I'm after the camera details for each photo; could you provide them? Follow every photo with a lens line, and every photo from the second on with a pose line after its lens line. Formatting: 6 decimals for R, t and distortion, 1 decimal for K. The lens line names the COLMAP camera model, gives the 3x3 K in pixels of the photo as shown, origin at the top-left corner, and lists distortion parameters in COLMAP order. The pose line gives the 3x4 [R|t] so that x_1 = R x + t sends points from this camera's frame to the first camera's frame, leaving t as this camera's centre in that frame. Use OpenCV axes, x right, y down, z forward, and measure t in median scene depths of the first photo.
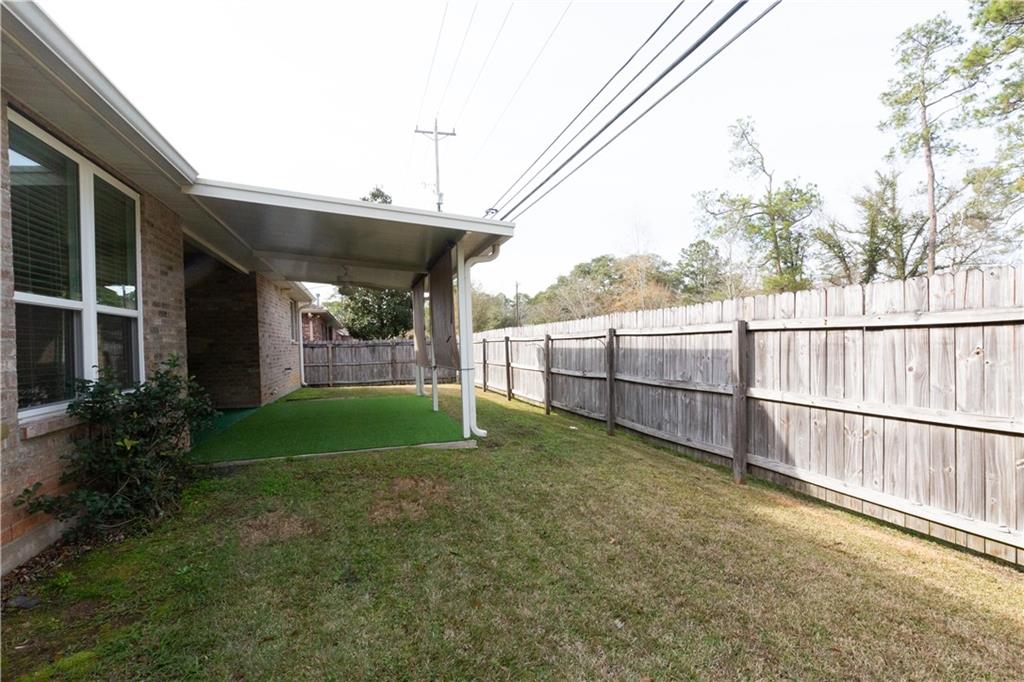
lens RADIAL K [[437.8, 0, 515.3], [0, 437.8, 339.6], [0, 0, 1]] dist [0.007297, -0.001881]
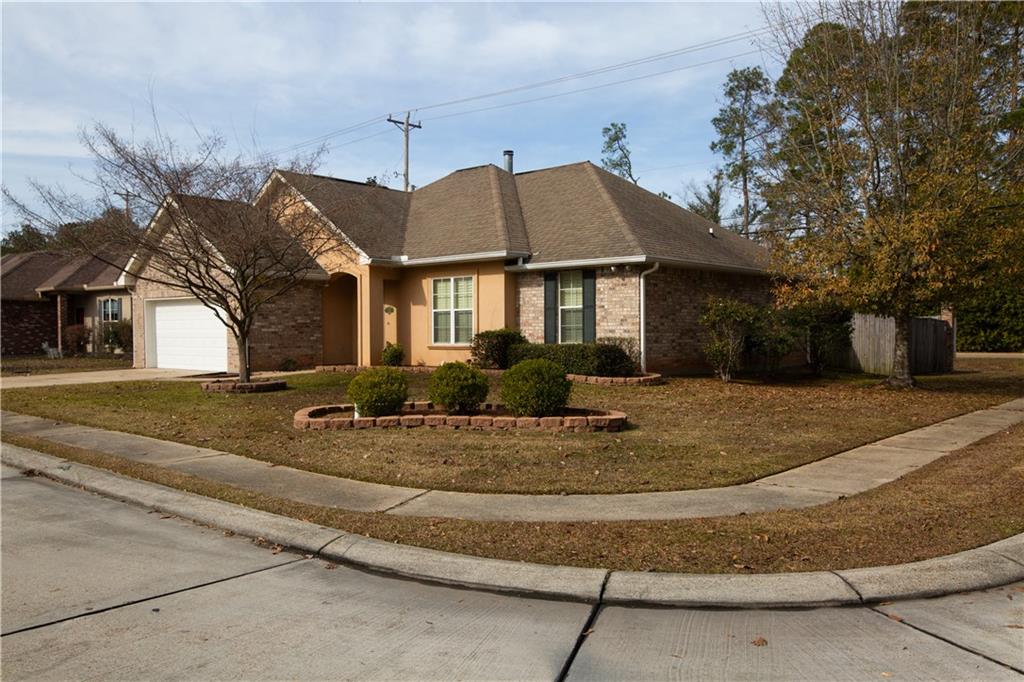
lens RADIAL K [[828.3, 0, 511.5], [0, 828.3, 341.5], [0, 0, 1]] dist [0.011617, 0.002825]
pose [[0.869665, 0.030622, 0.492693, -0.679551], [-0.033159, 0.999444, -0.003587, 0.033130], [-0.492528, -0.013218, 0.870196, -0.625611]]
